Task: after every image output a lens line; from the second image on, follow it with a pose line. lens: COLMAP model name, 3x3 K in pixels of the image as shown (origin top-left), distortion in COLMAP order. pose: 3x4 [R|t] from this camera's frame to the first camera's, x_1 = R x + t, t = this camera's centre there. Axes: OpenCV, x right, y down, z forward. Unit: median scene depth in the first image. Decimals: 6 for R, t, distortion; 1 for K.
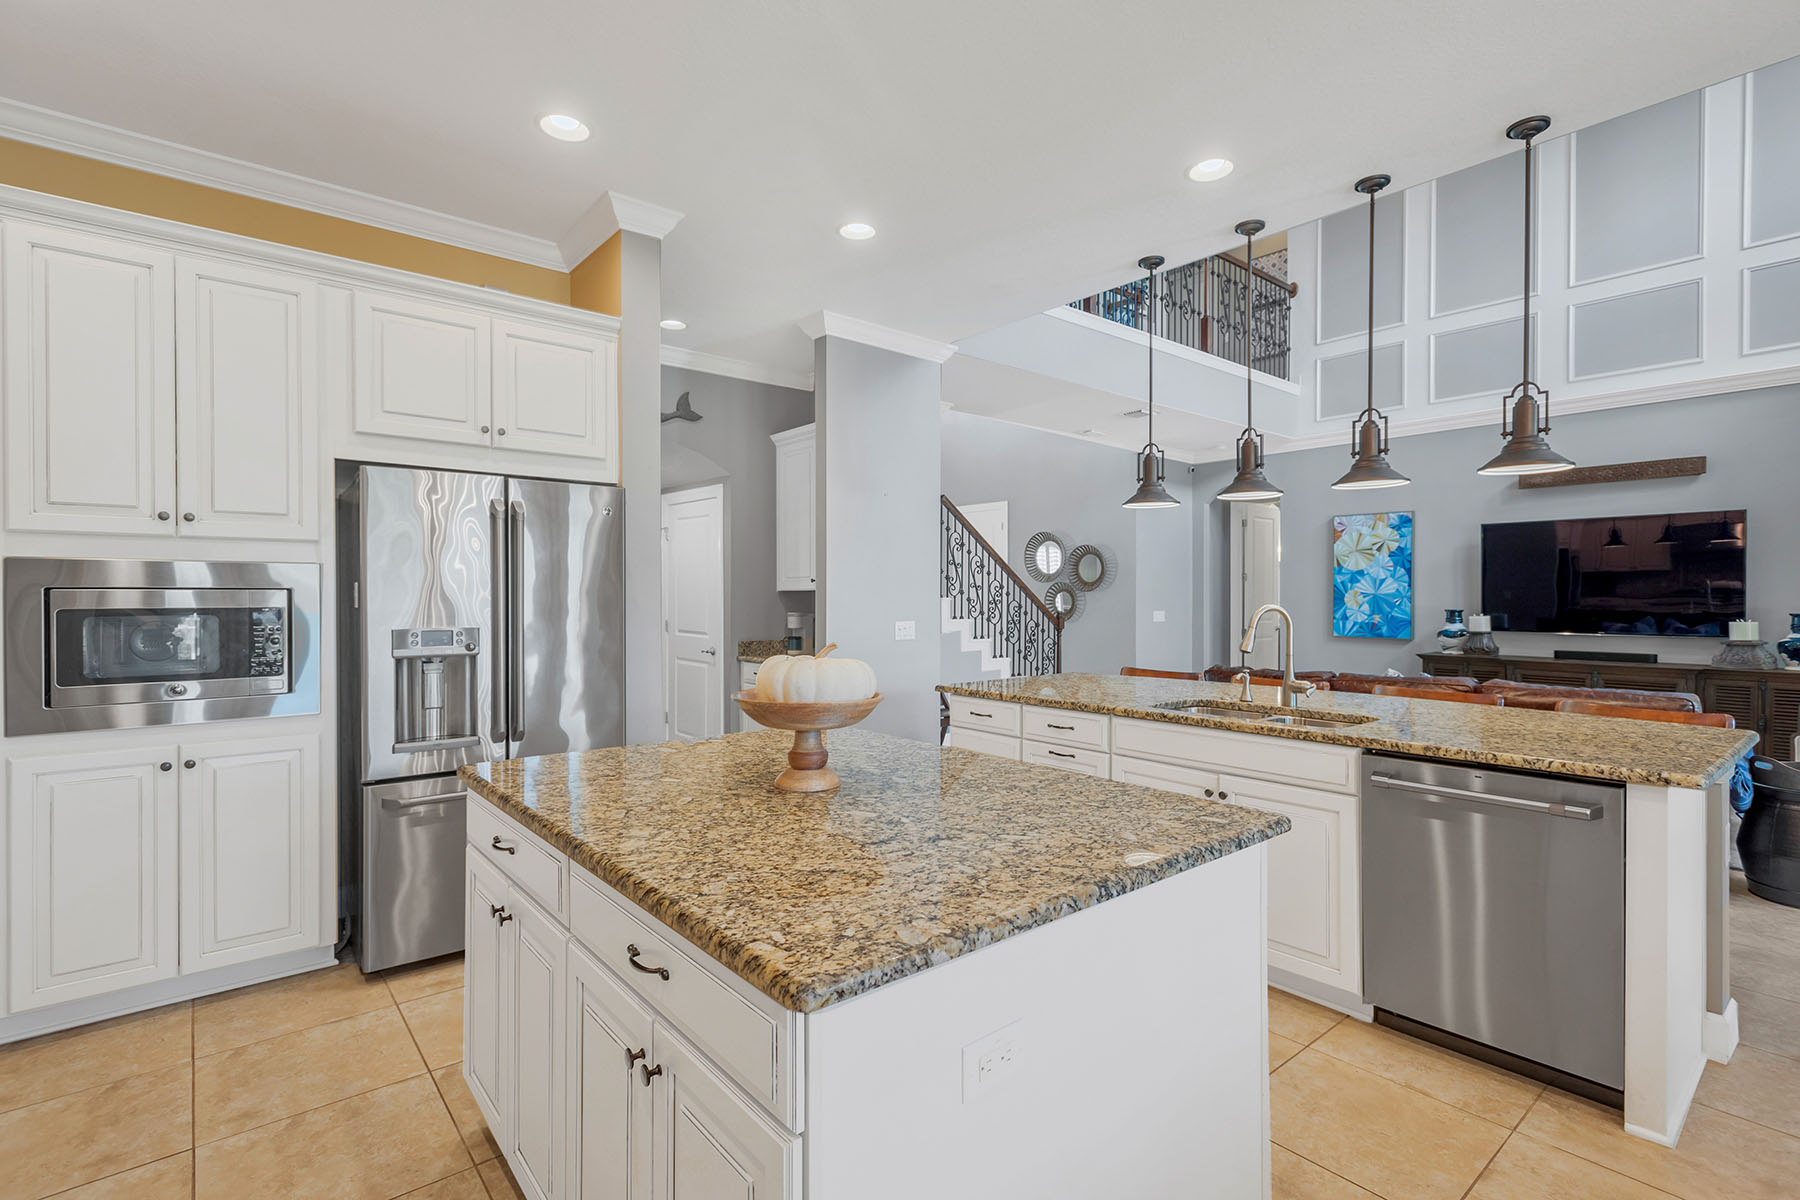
lens RADIAL K [[841.8, 0, 906.6], [0, 841.8, 599.3], [0, 0, 1]] dist [0.014018, -0.002261]
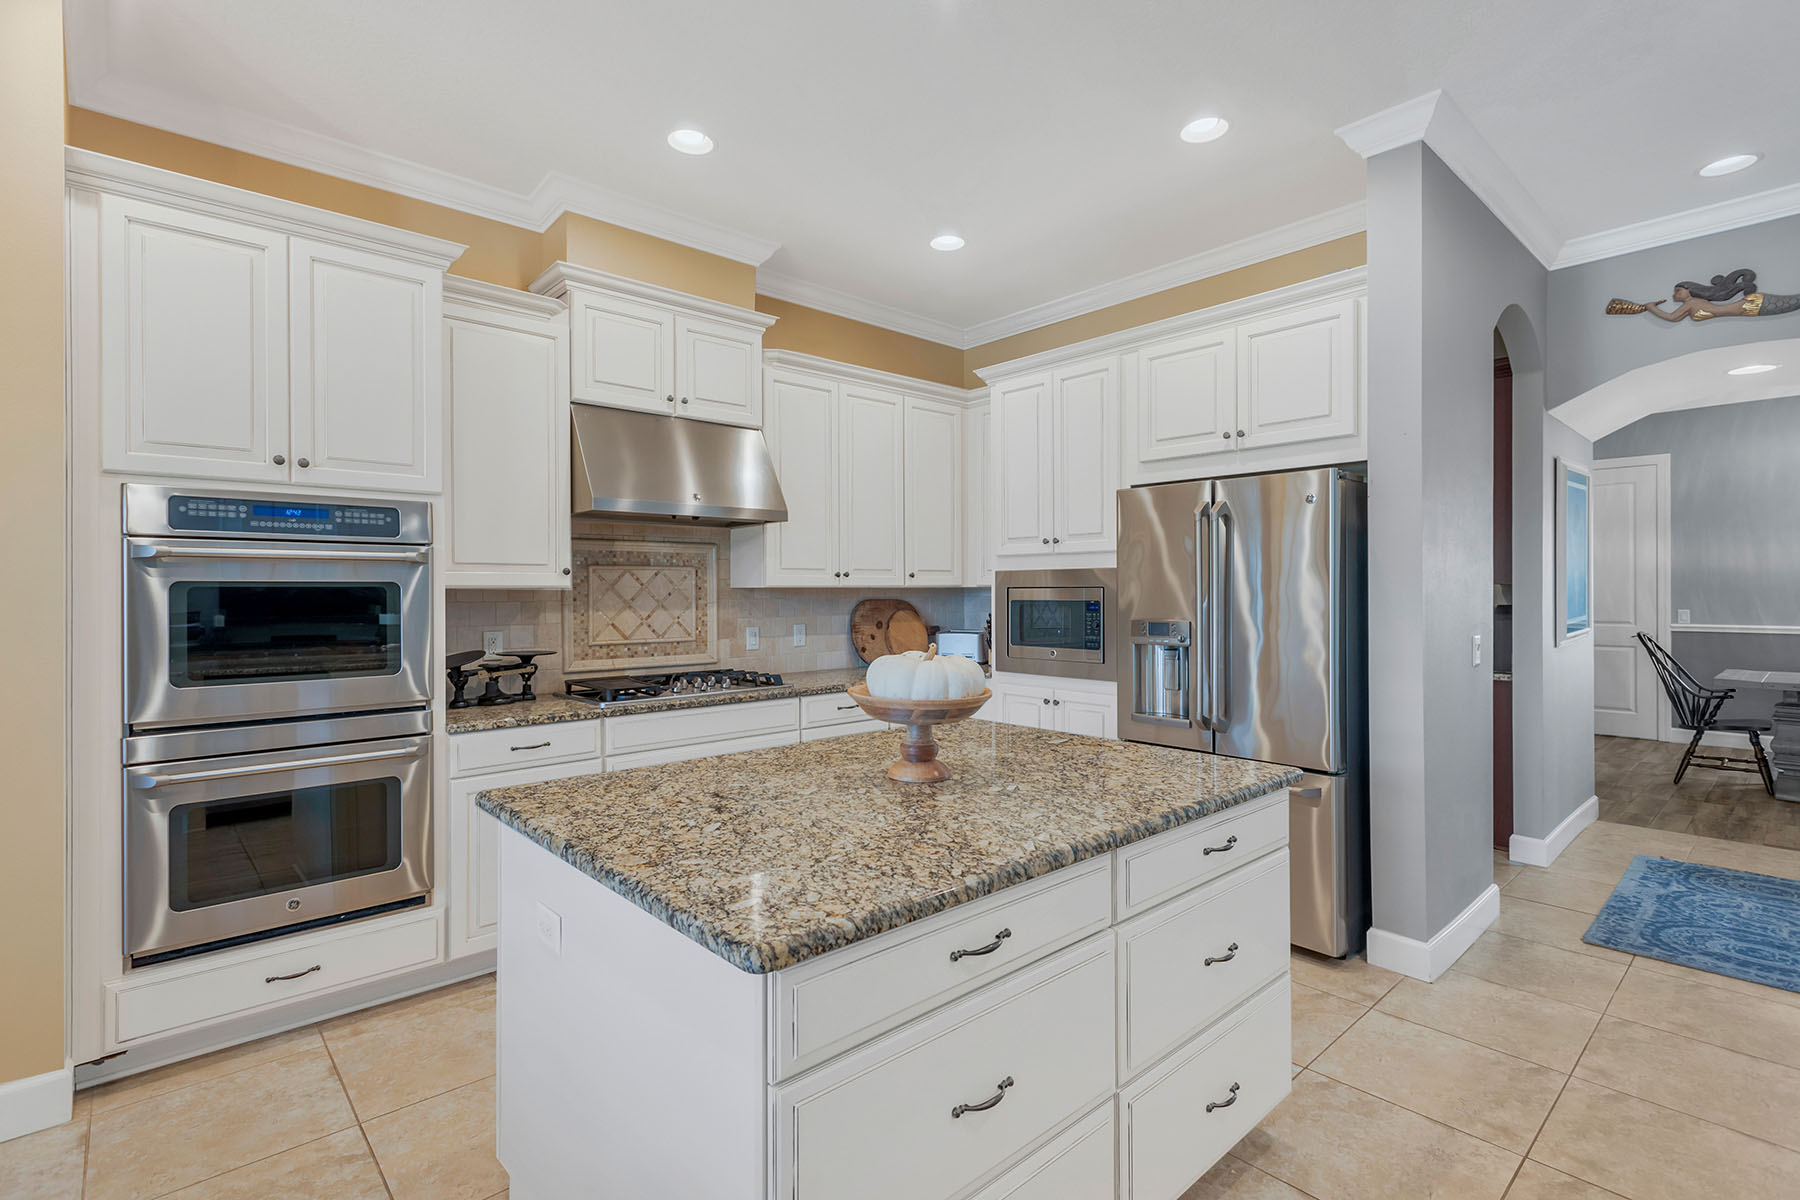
lens RADIAL K [[841.8, 0, 892.6], [0, 841.8, 592.2], [0, 0, 1]] dist [0.014018, -0.002261]
pose [[0.035351, 0.002614, -0.999372, 0.266145], [0.000308, 0.999997, 0.002626, -0.003312], [0.999375, -0.000401, 0.035350, 0.265066]]
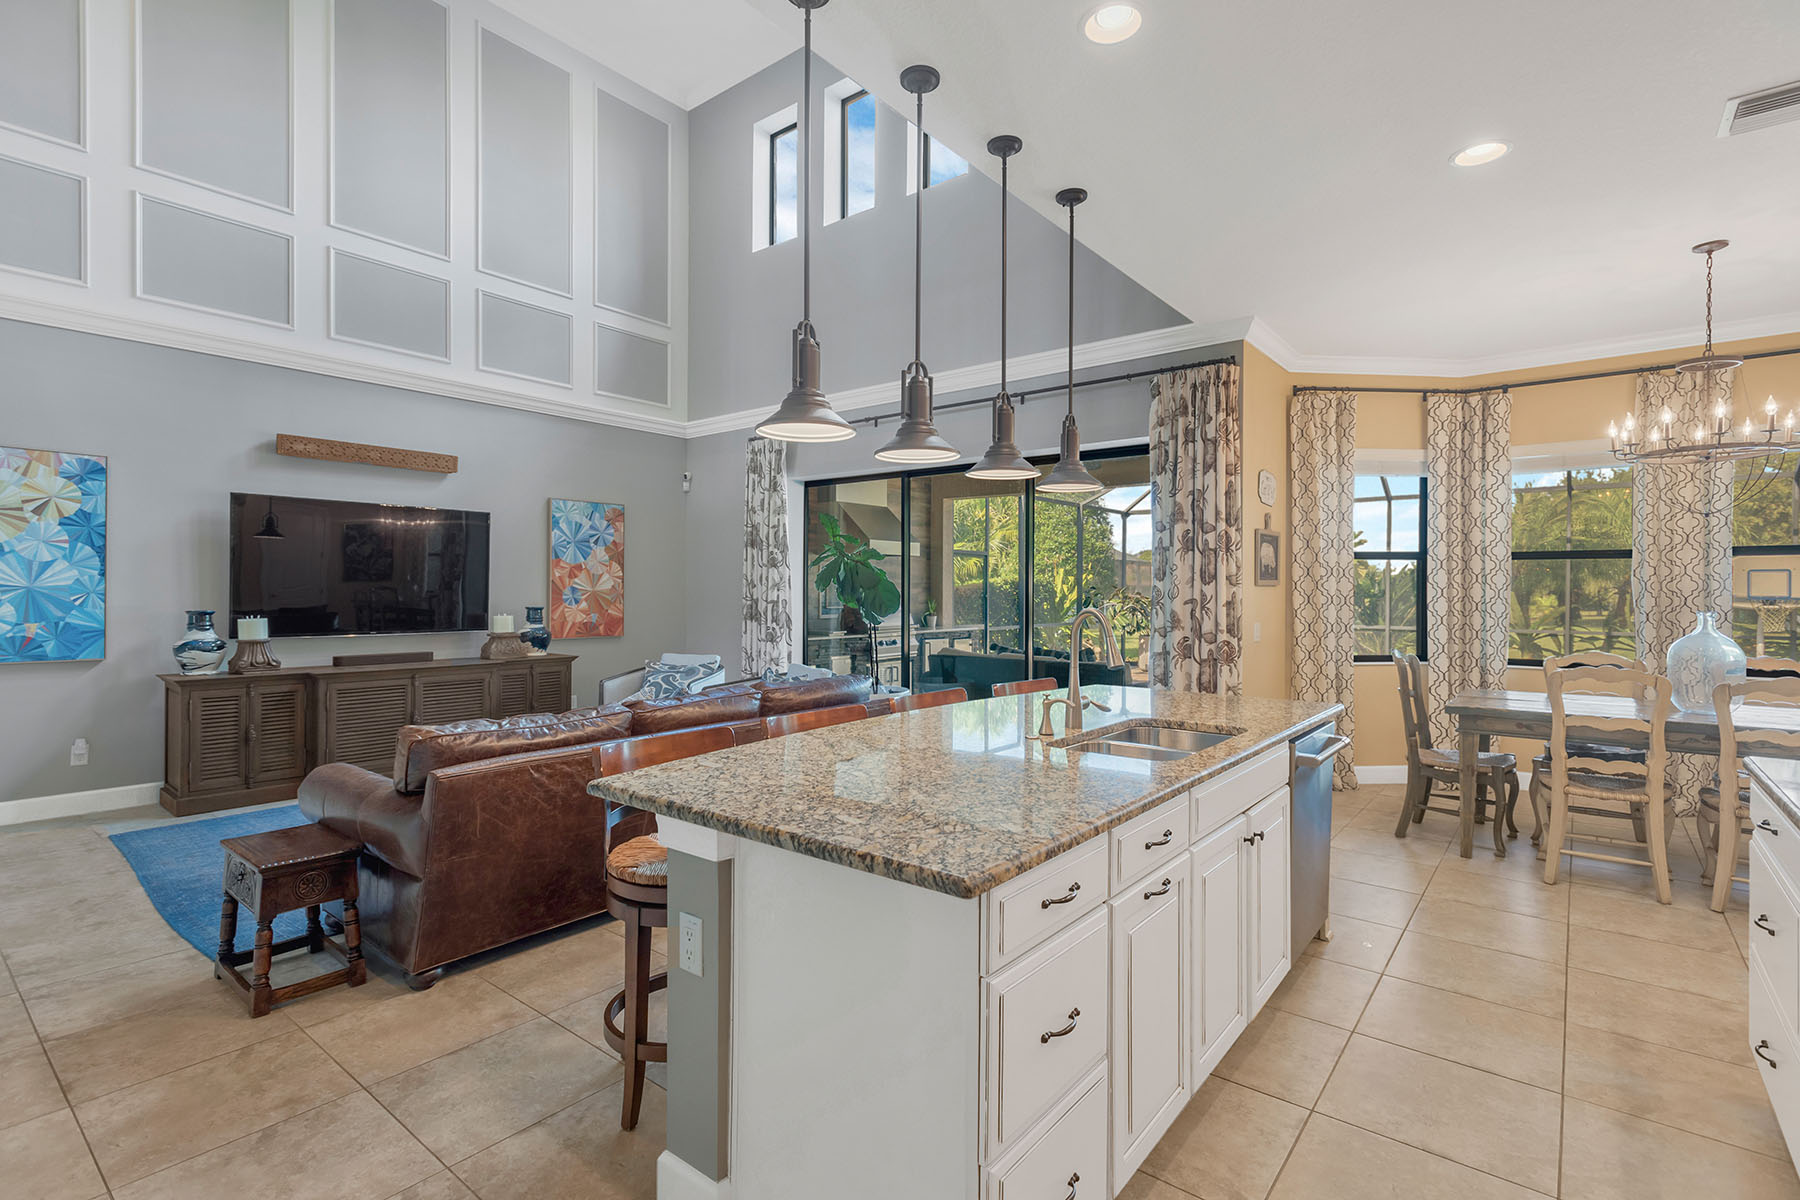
lens RADIAL K [[841.8, 0, 897.4], [0, 841.8, 593.8], [0, 0, 1]] dist [0.014018, -0.002261]
pose [[-0.186741, -0.003016, 0.982405, -0.166835], [-0.000849, 0.999995, 0.002909, -0.004822], [-0.982409, -0.000291, -0.186743, 0.654181]]
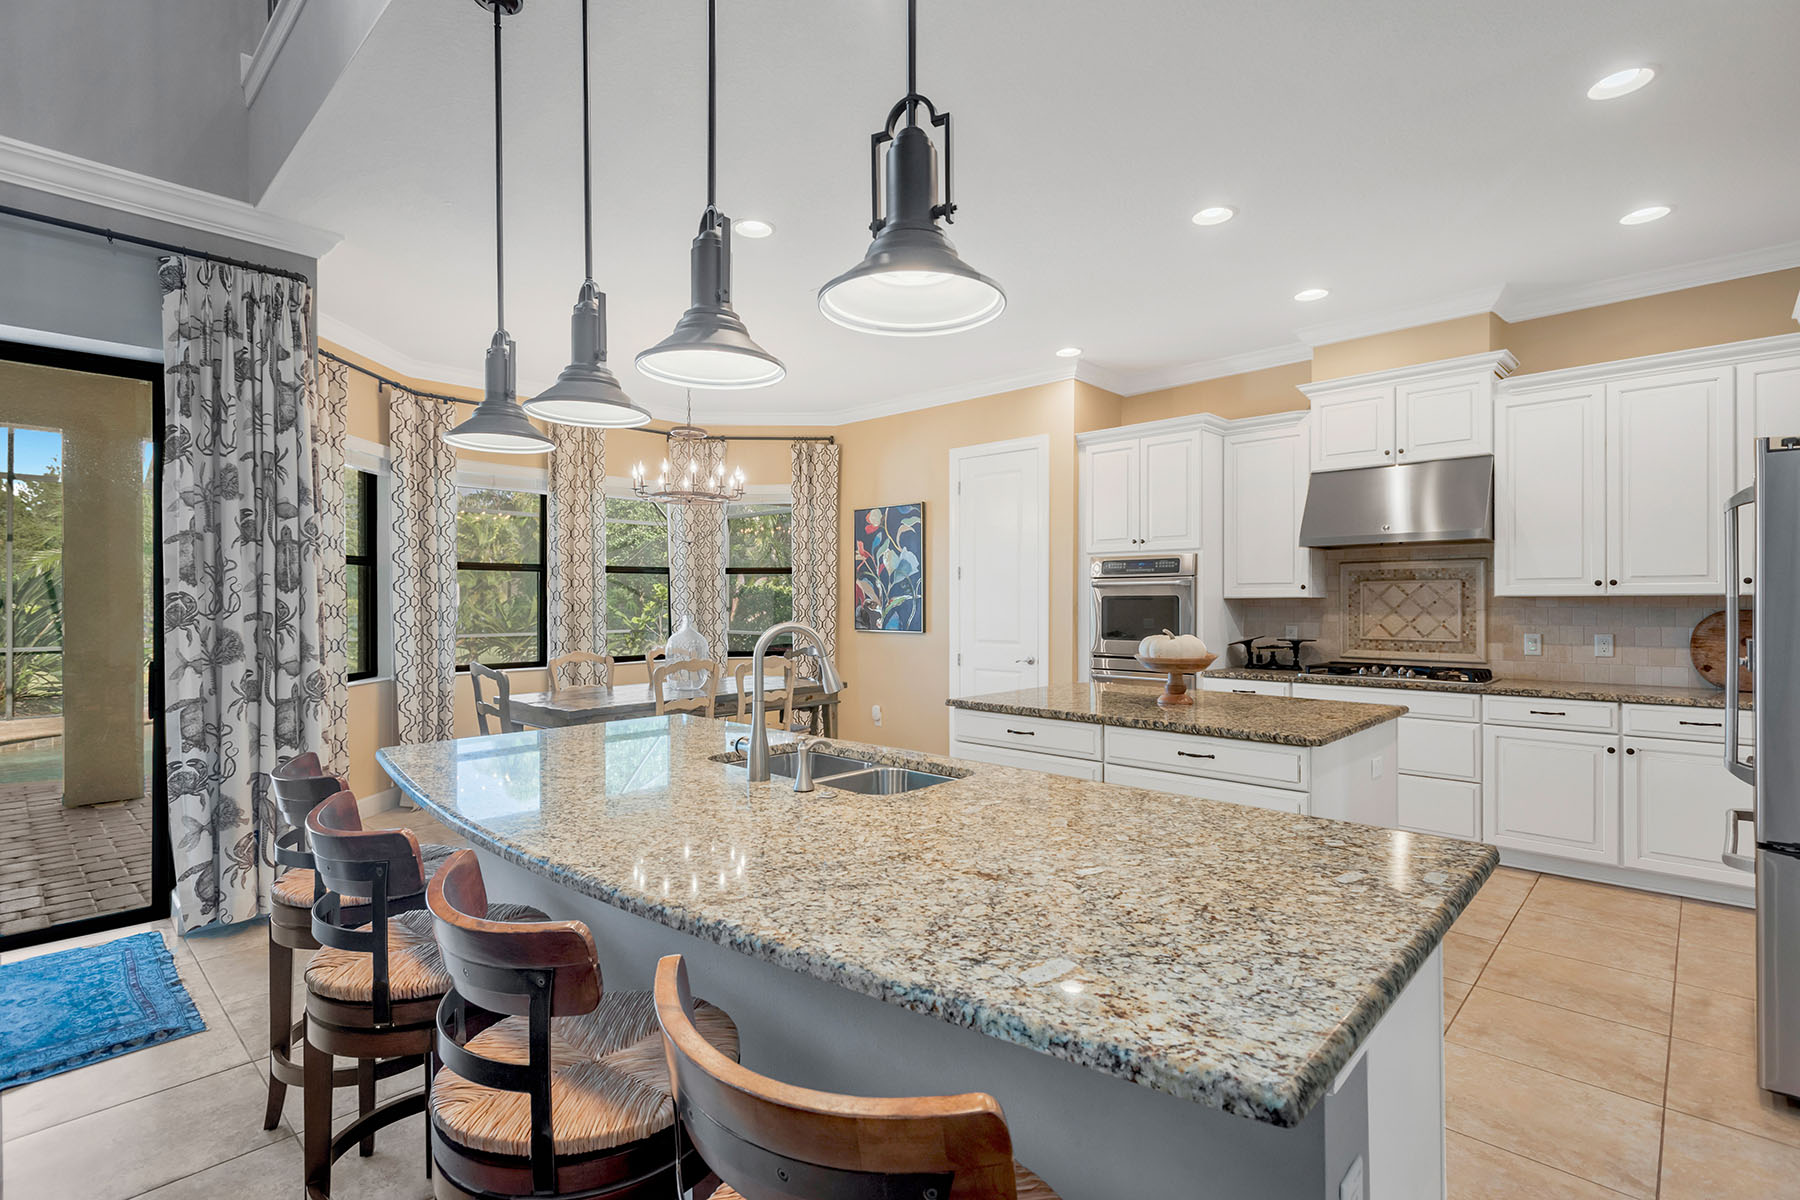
lens RADIAL K [[841.8, 0, 901.1], [0, 841.8, 606.2], [0, 0, 1]] dist [0.014018, -0.002261]
pose [[-0.993744, 0.004725, -0.111582, 0.205874], [0.003621, 0.999943, 0.010093, -0.006144], [0.111623, 0.009626, -0.993704, 0.811841]]
